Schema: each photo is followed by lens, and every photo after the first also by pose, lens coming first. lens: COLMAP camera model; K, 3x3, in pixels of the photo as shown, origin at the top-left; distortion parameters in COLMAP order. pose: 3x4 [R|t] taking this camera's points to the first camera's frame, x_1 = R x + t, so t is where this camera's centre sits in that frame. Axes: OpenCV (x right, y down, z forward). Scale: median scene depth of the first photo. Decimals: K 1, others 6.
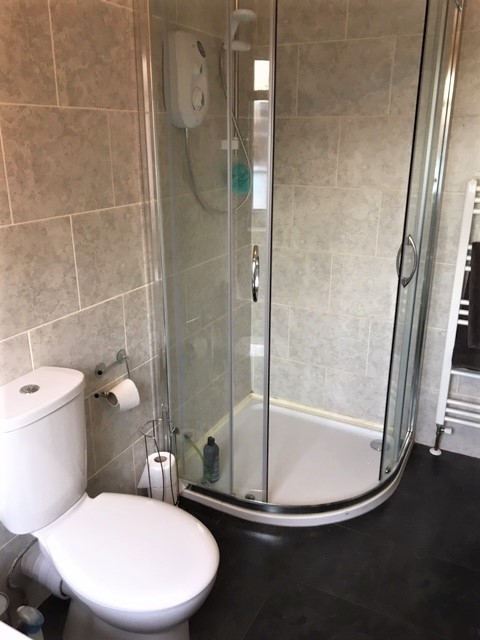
lens RADIAL K [[533.0, 0, 239.3], [0, 533.0, 314.2], [0, 0, 1]] dist [0.072871, -0.108266]
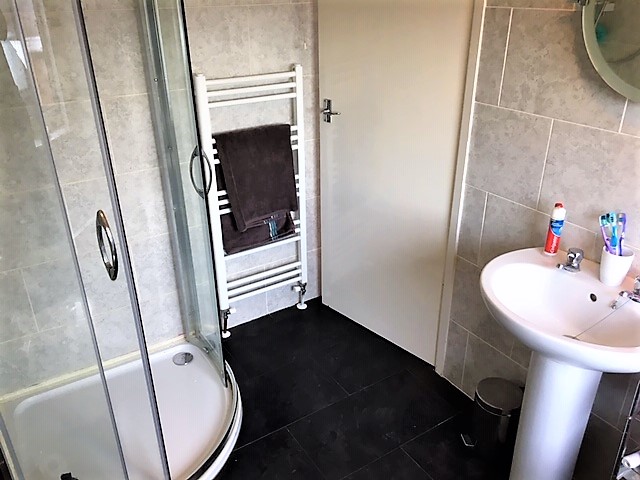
lens RADIAL K [[533.0, 0, 321.5], [0, 533.0, 238.9], [0, 0, 1]] dist [0.072871, -0.108266]
pose [[0.506693, -0.379008, 0.774348, -0.337395], [0.287903, 0.921008, 0.262404, -0.165924], [-0.812634, 0.089979, 0.575786, 0.270459]]
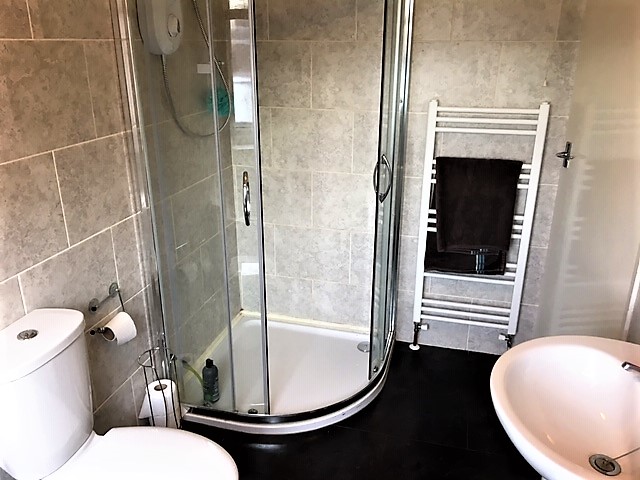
lens RADIAL K [[533.0, 0, 318.8], [0, 533.0, 240.4], [0, 0, 1]] dist [0.072871, -0.108266]
pose [[0.976592, -0.072883, 0.202375, -0.040909], [0.066428, 0.997047, 0.038519, -0.021821], [-0.204585, -0.024174, 0.978550, -0.037009]]
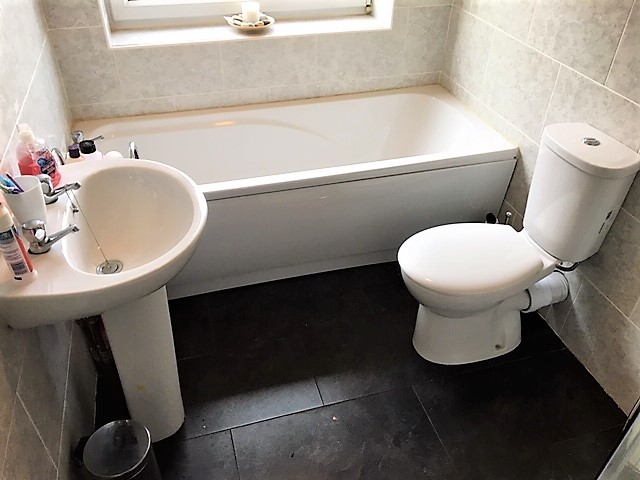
lens RADIAL K [[533.0, 0, 317.1], [0, 533.0, 241.6], [0, 0, 1]] dist [0.072871, -0.108266]
pose [[-0.727358, 0.411213, -0.549413, 0.484735], [-0.233780, 0.604235, 0.761740, -0.303370], [0.645212, 0.682499, -0.343362, 0.769801]]
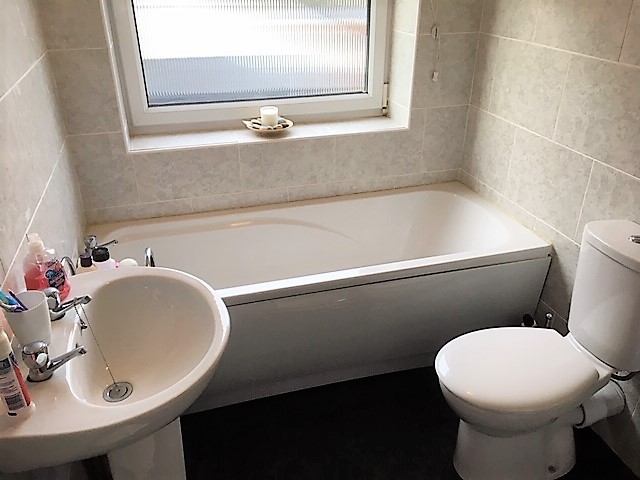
lens RADIAL K [[533.0, 0, 316.6], [0, 533.0, 241.1], [0, 0, 1]] dist [0.072871, -0.108266]
pose [[-0.729549, 0.322129, -0.603317, 0.464644], [-0.214262, 0.730079, 0.648904, -0.267528], [0.649500, 0.602675, -0.463608, 0.717458]]
